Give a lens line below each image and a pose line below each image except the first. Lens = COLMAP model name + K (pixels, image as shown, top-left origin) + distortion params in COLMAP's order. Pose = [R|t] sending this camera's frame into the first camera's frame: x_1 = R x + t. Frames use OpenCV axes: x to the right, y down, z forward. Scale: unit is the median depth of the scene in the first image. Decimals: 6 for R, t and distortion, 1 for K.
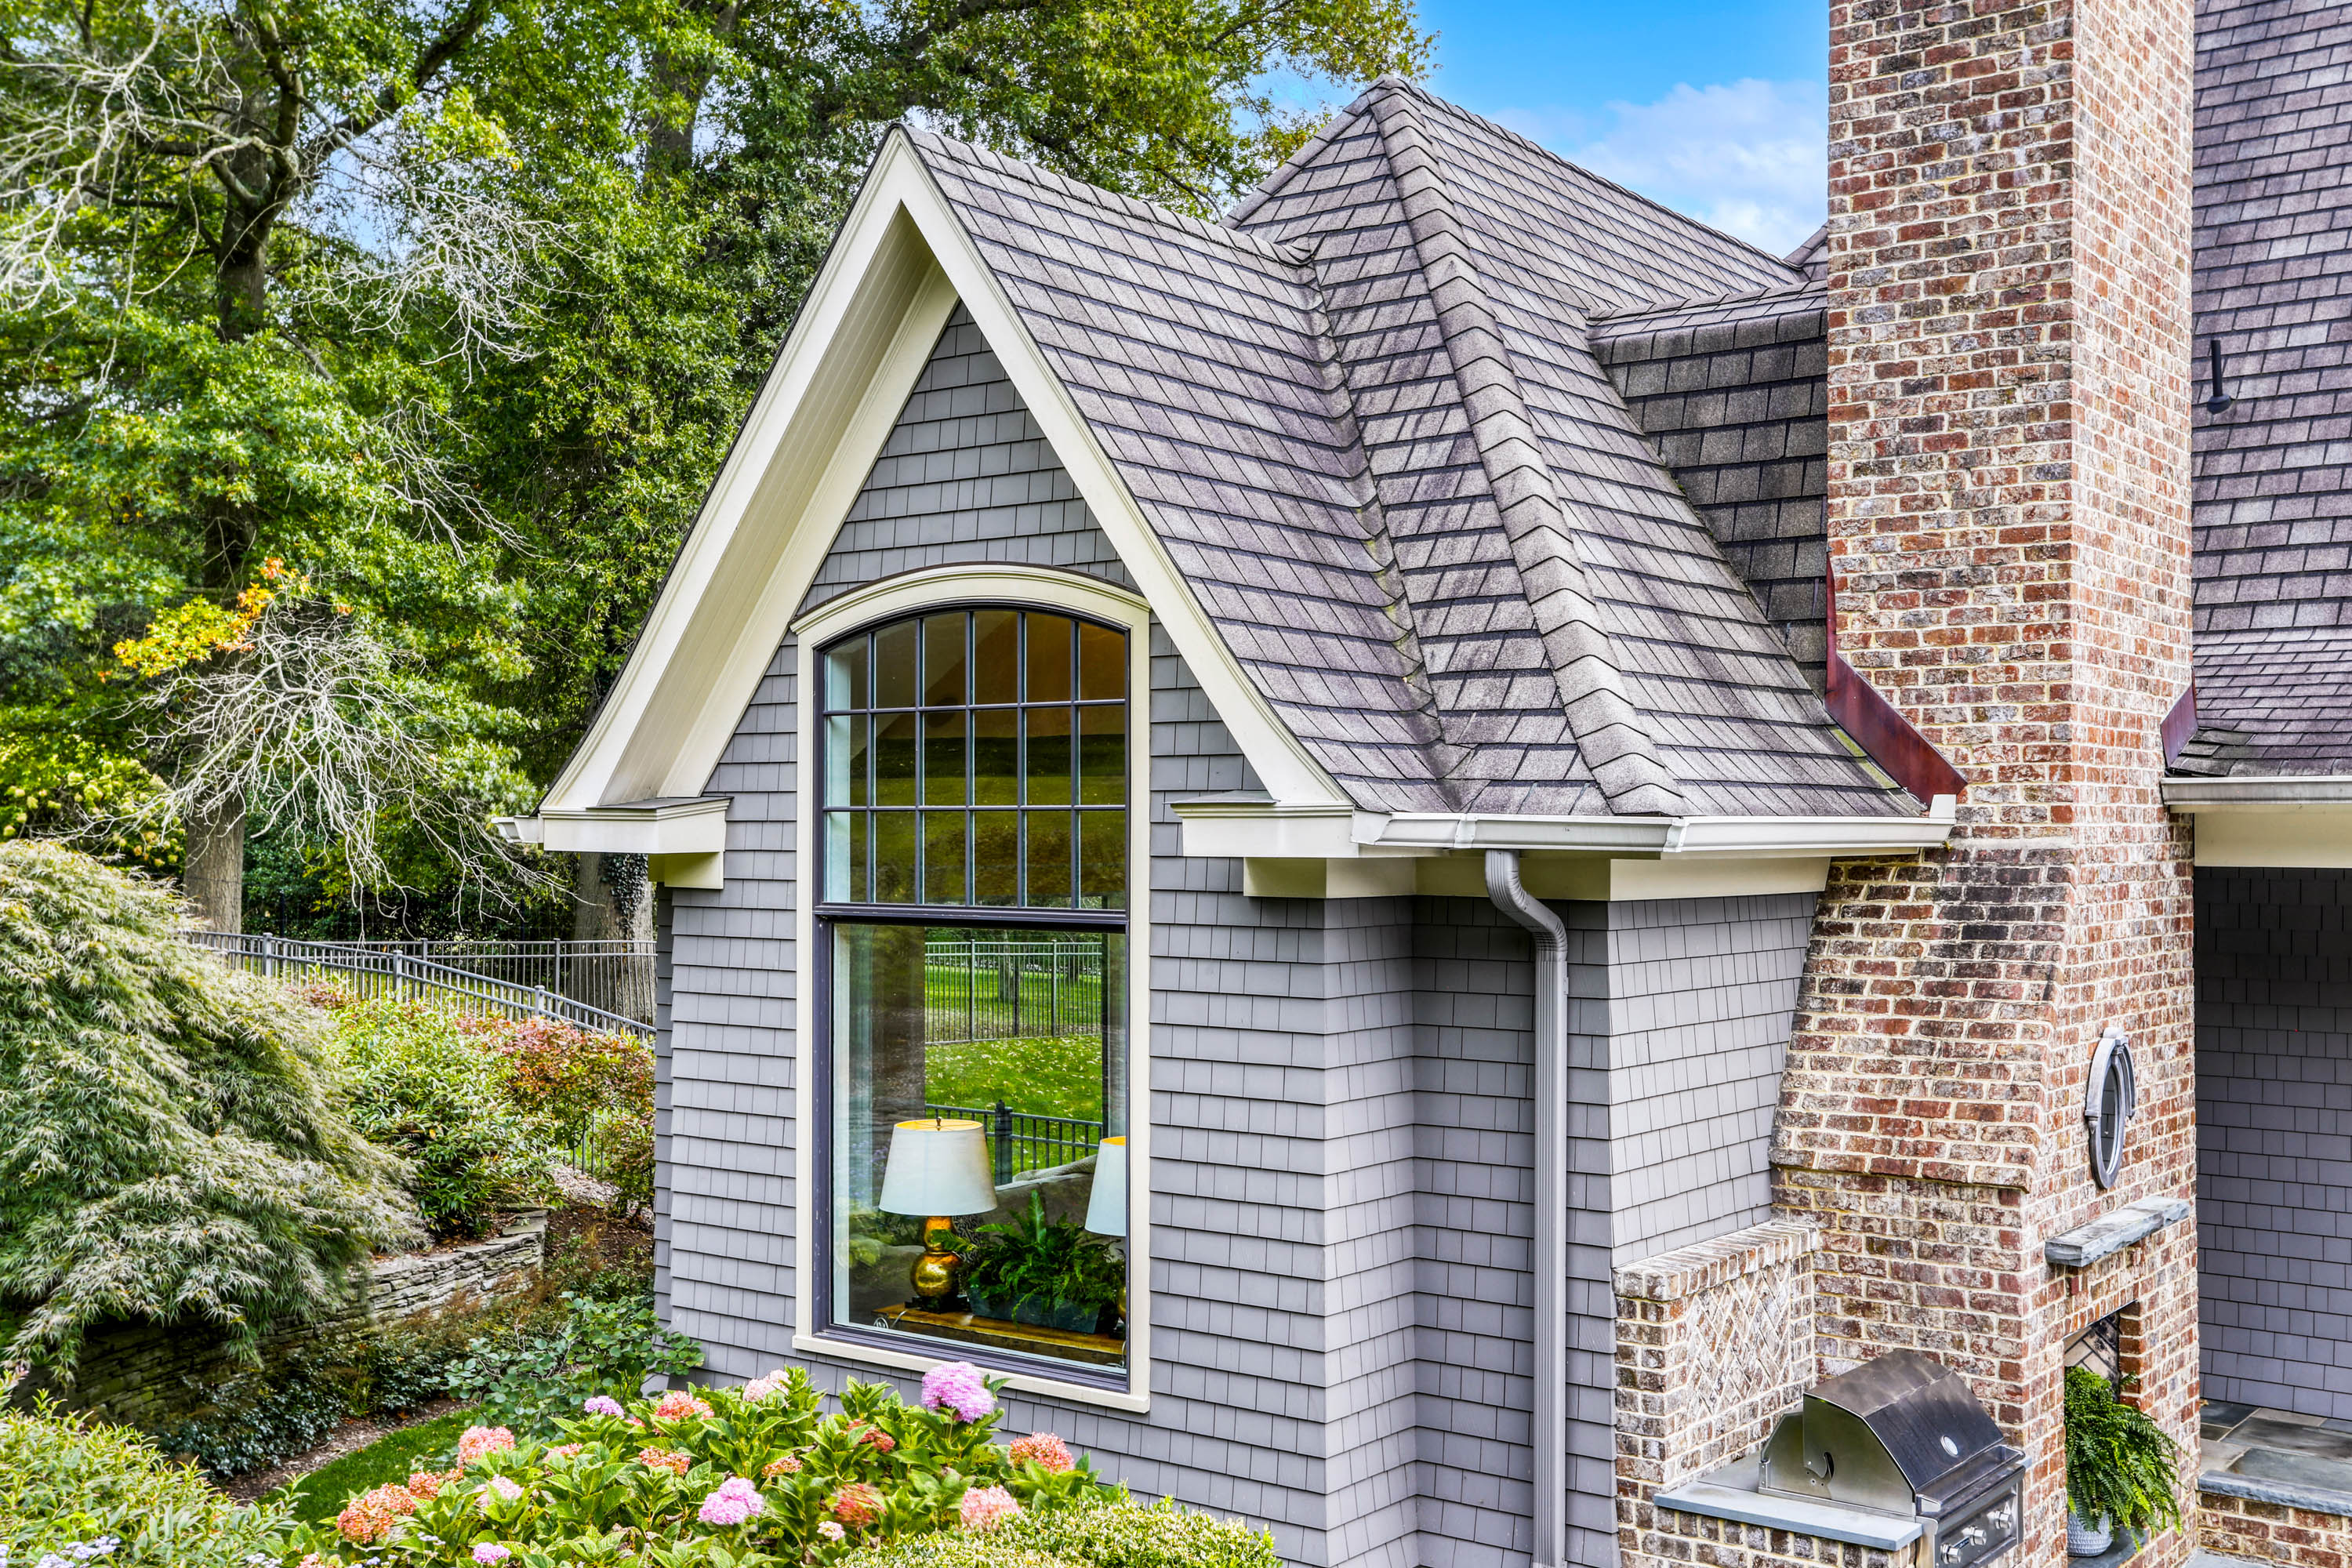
lens RADIAL K [[2423.2, 0, 1175.2], [0, 2423.2, 788.3], [0, 0, 1]] dist [0.001413, 0.000000]
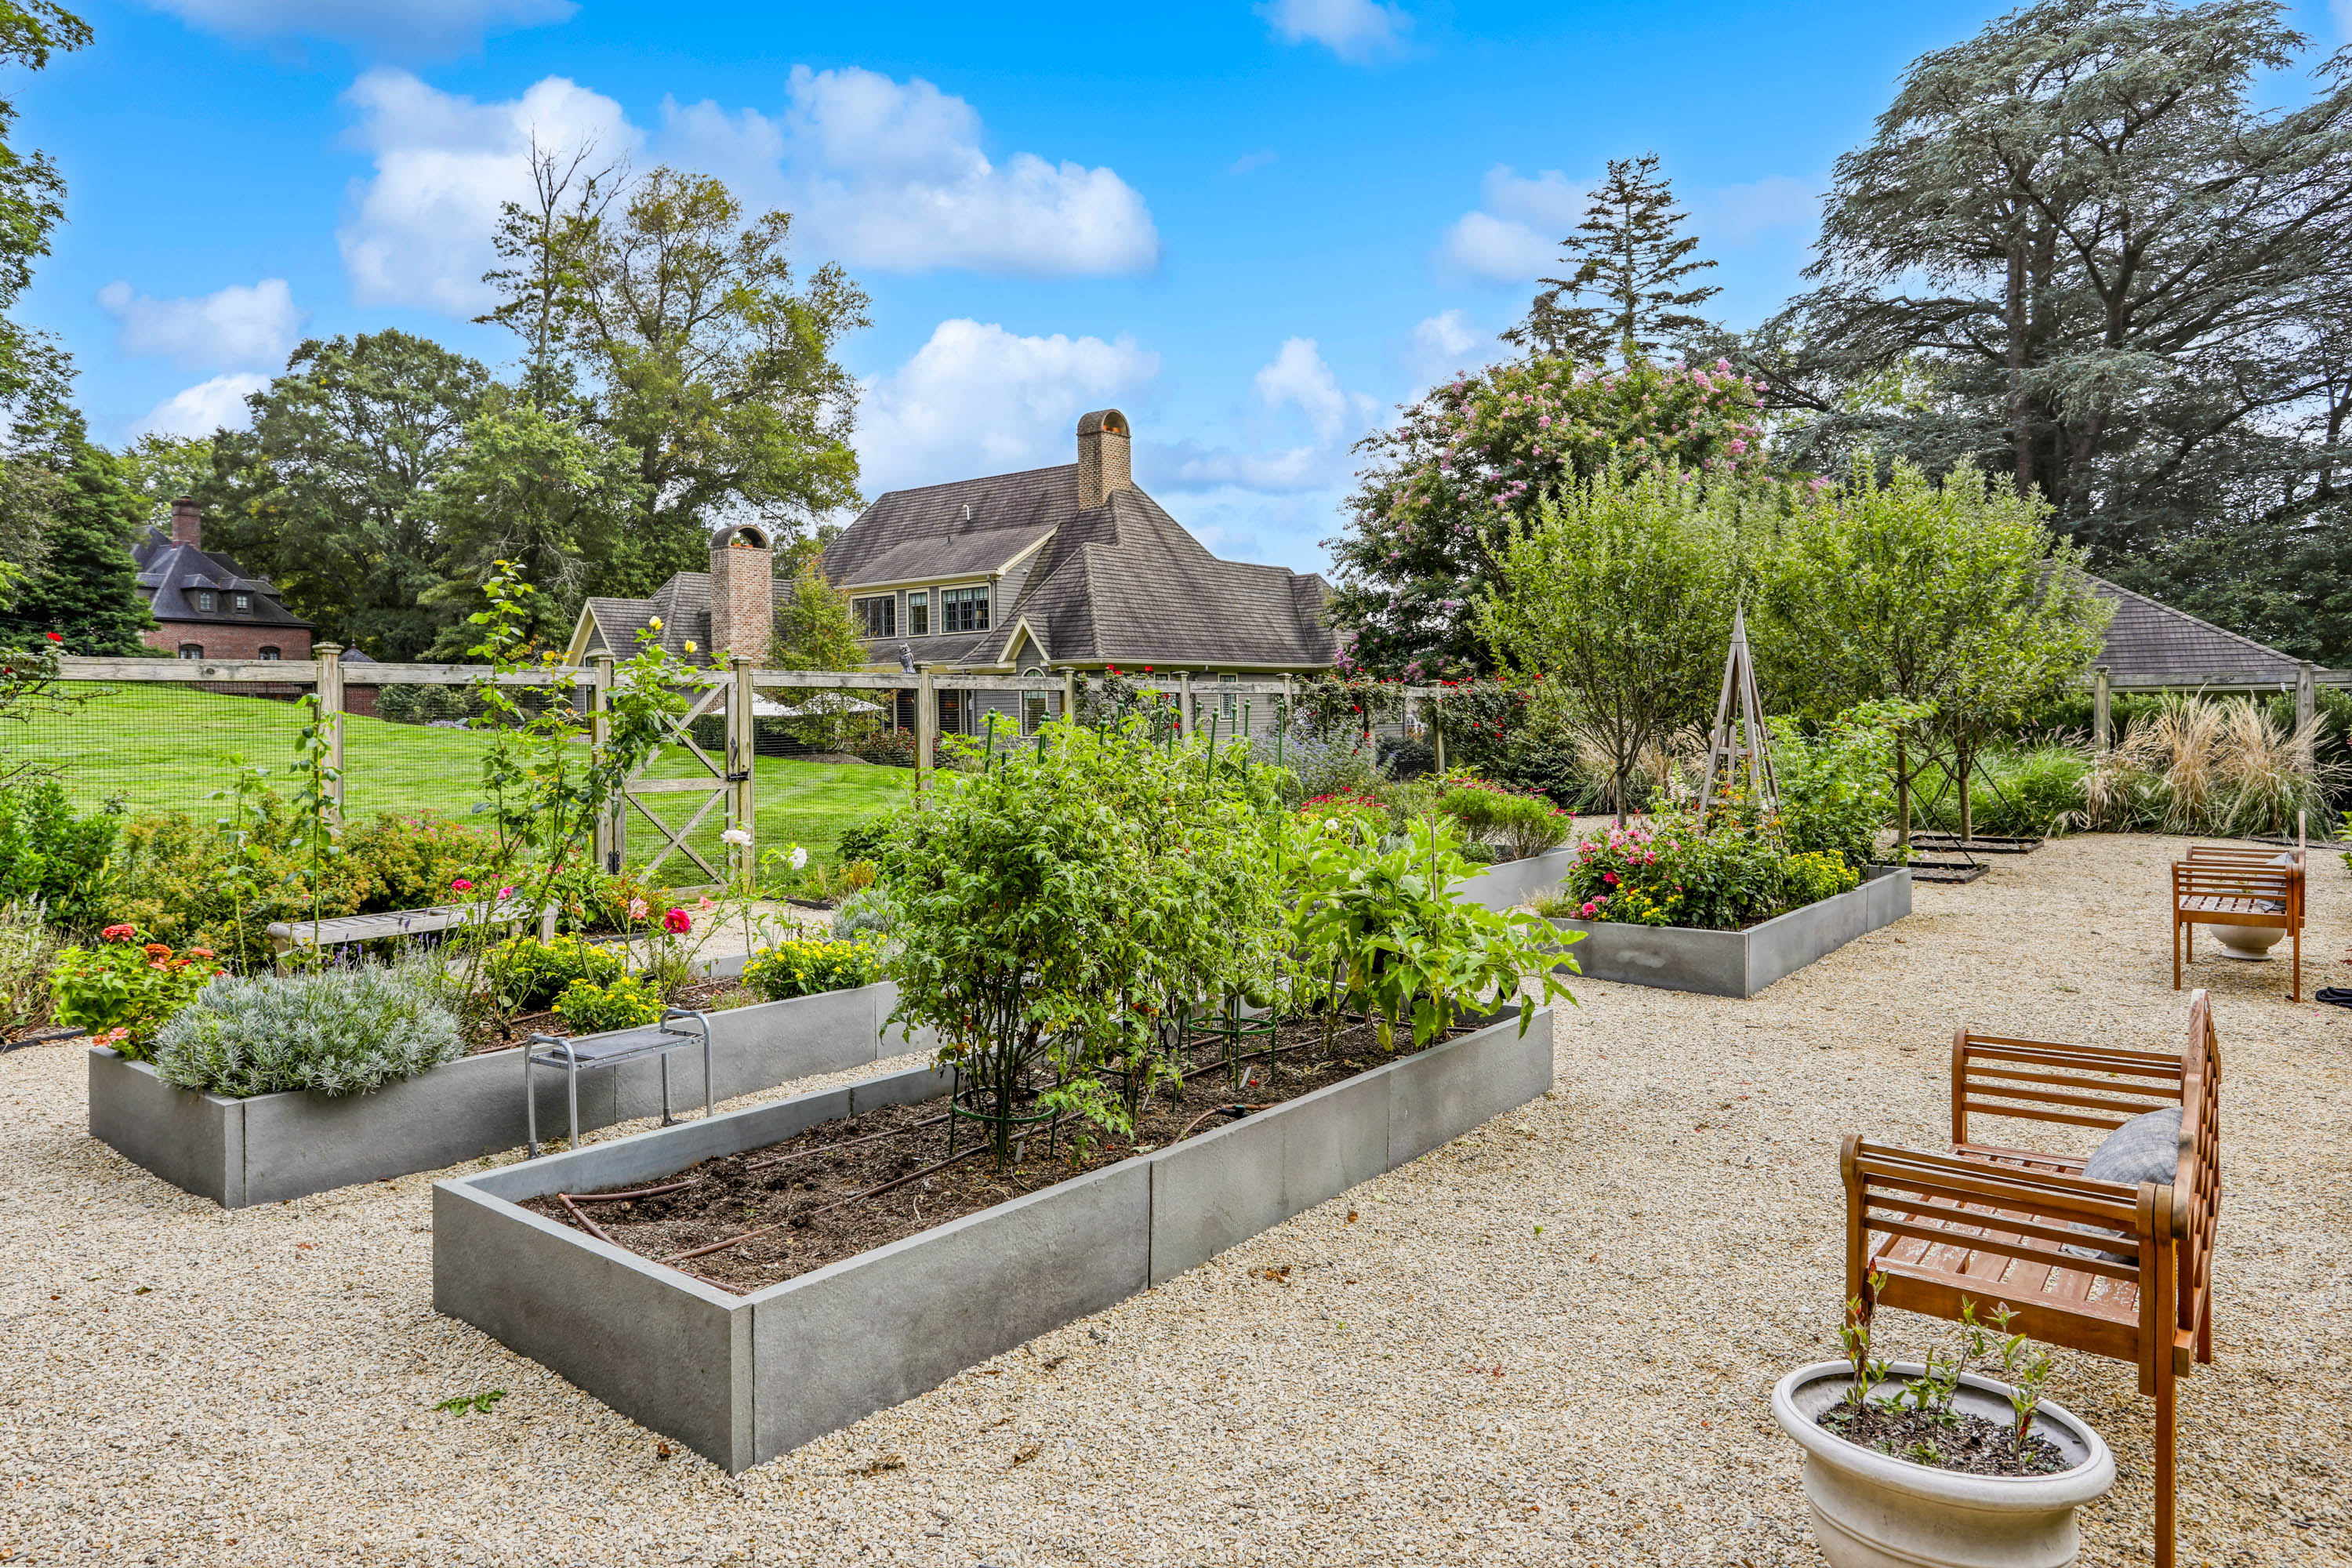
lens RADIAL K [[1534.6, 0, 1179.3], [0, 1534.6, 692.1], [0, 0, 1]] dist [-0.037463, 0.017924]
pose [[0.999710, -0.023985, -0.002336, 1.561152], [0.023980, 0.999710, -0.002366, 0.097801], [0.002392, 0.002310, 0.999994, -3.478653]]
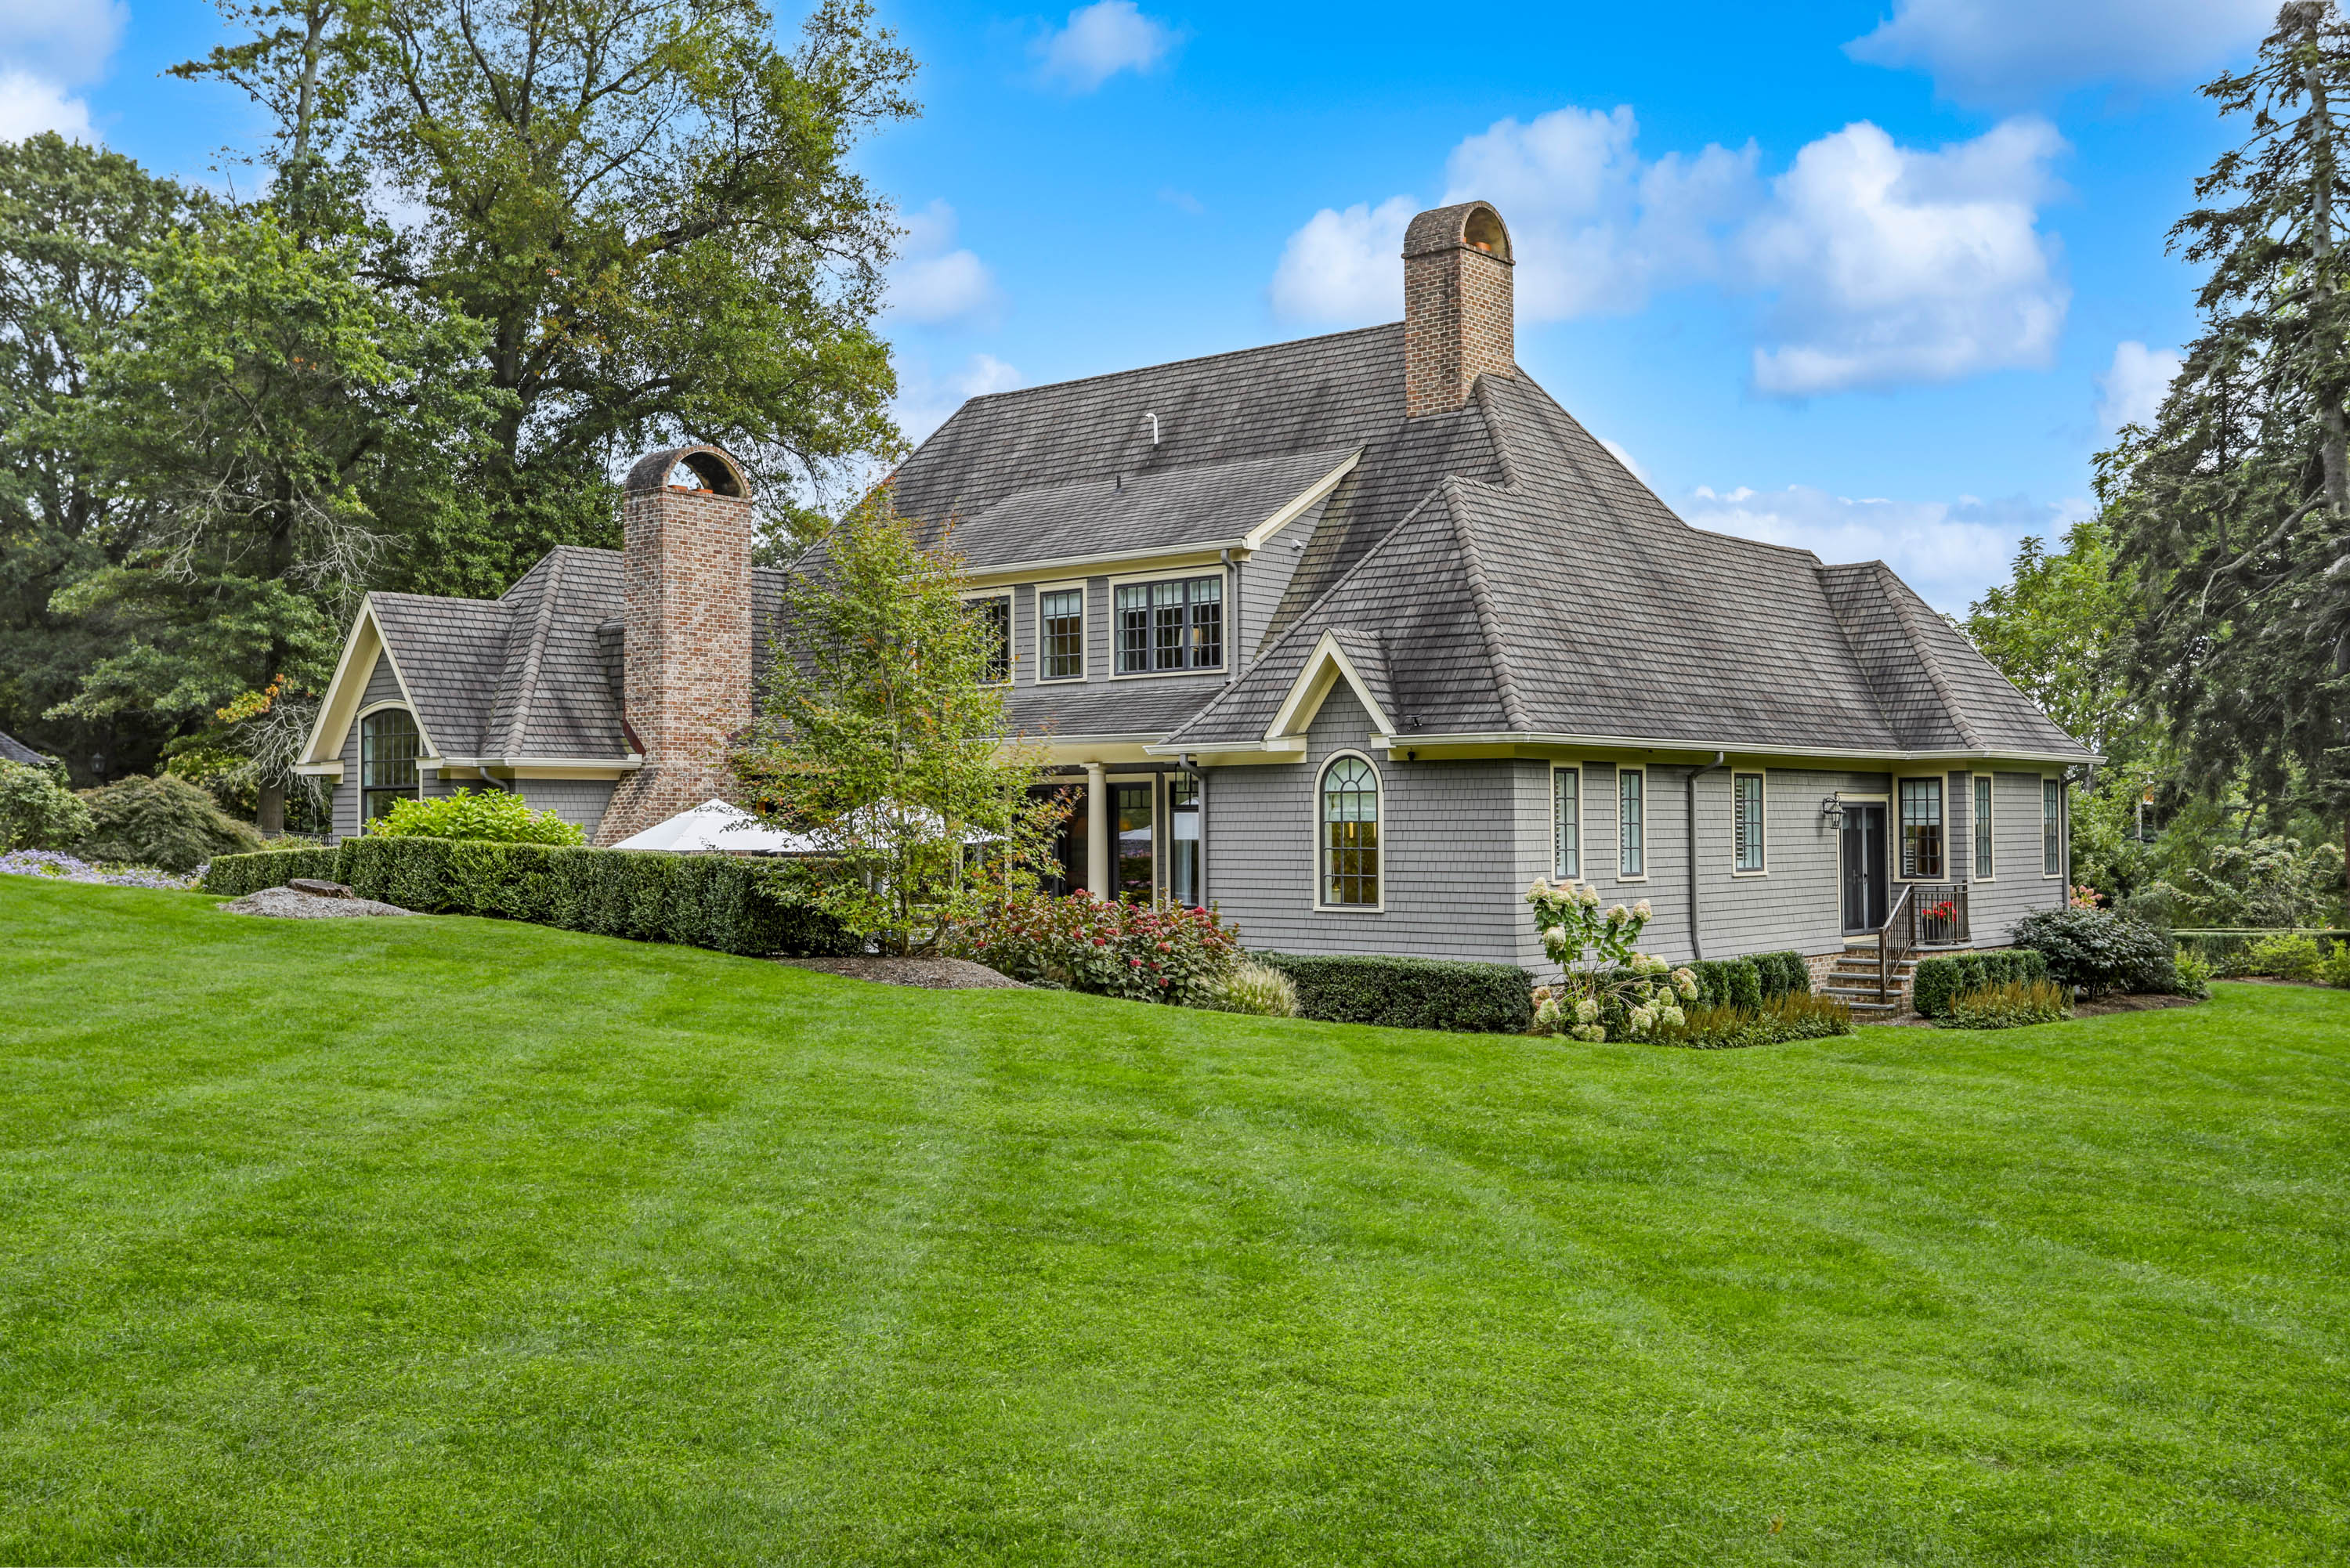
lens RADIAL K [[2222.8, 0, 1177.8], [0, 2222.8, 791.4], [0, 0, 1]] dist [0.010626, 0.000000]
pose [[0.998809, -0.010941, -0.047548, 1.103547], [0.010875, 0.999940, -0.001640, 0.063843], [0.047563, 0.001121, 0.998868, -2.075555]]
